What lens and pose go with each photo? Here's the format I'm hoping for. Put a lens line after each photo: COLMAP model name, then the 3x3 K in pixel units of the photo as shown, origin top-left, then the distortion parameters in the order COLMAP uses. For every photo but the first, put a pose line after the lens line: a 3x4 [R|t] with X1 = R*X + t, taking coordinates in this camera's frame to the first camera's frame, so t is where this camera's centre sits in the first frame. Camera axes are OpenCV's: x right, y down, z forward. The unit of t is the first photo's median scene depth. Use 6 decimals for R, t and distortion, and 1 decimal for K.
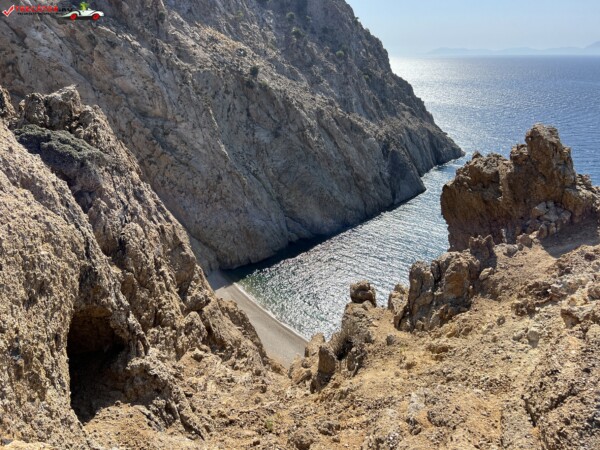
lens RADIAL K [[451.7, 0, 299.9], [0, 451.7, 229.8], [0, 0, 1]] dist [0.048165, -0.054098]
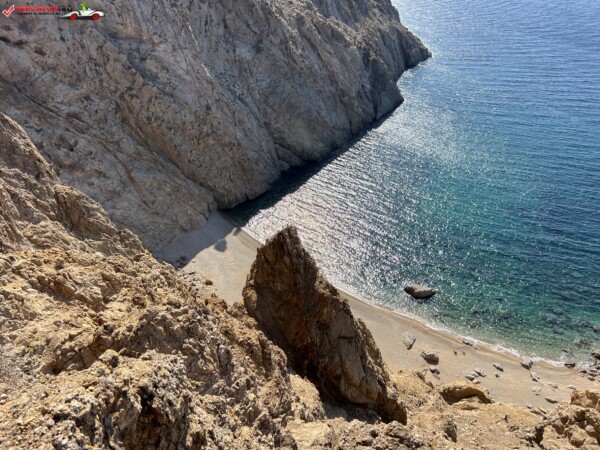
lens RADIAL K [[451.7, 0, 303.1], [0, 451.7, 226.7], [0, 0, 1]] dist [0.048165, -0.054098]
pose [[0.988512, -0.073676, 0.131966, -0.110302], [0.042860, 0.973945, 0.222698, -0.067678], [-0.144935, -0.214484, 0.965914, 0.051347]]
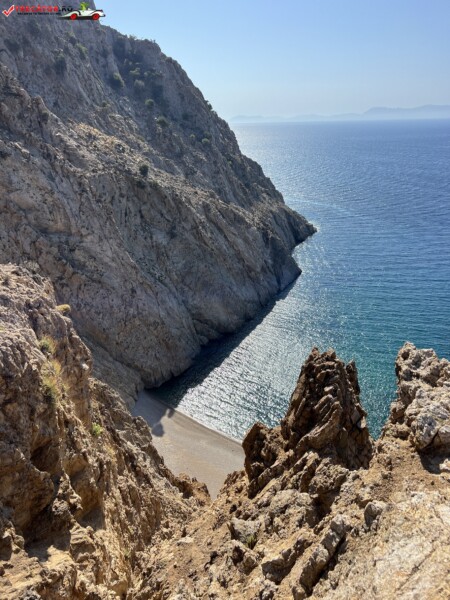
lens RADIAL K [[451.7, 0, 226.5], [0, 451.7, 301.5], [0, 0, 1]] dist [0.048165, -0.054098]
pose [[0.967083, -0.109538, 0.229677, -0.178633], [0.108223, 0.993957, 0.018353, -0.077669], [-0.230299, 0.007108, 0.973094, 0.049798]]
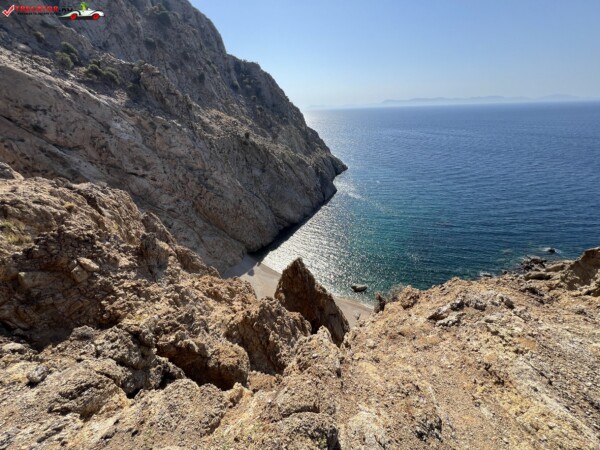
lens RADIAL K [[239.3, 0, 299.6], [0, 239.3, 226.4], [0, 0, 1]] dist [-0.001553, 0.000881]
pose [[0.972133, -0.129391, 0.195487, -0.127451], [0.112402, 0.989046, 0.095677, -0.069735], [-0.205726, -0.071038, 0.976028, 0.046410]]
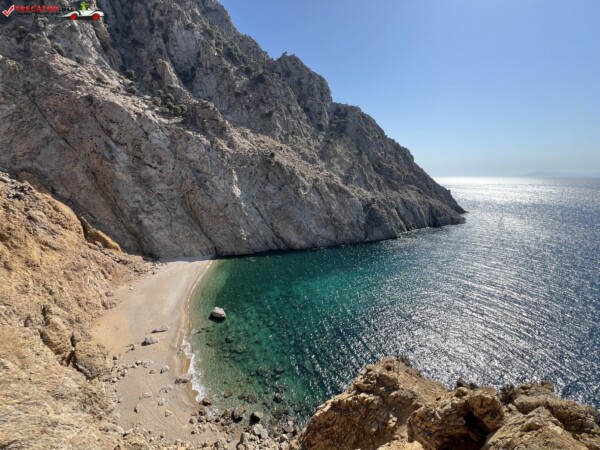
lens RADIAL K [[239.3, 0, 299.2], [0, 239.3, 228.3], [0, 0, 1]] dist [-0.001553, 0.000881]
pose [[0.881001, 0.099094, -0.462621, 0.464895], [-0.169686, 0.978946, -0.113453, 0.032086], [0.441639, 0.178453, 0.879267, 0.248551]]
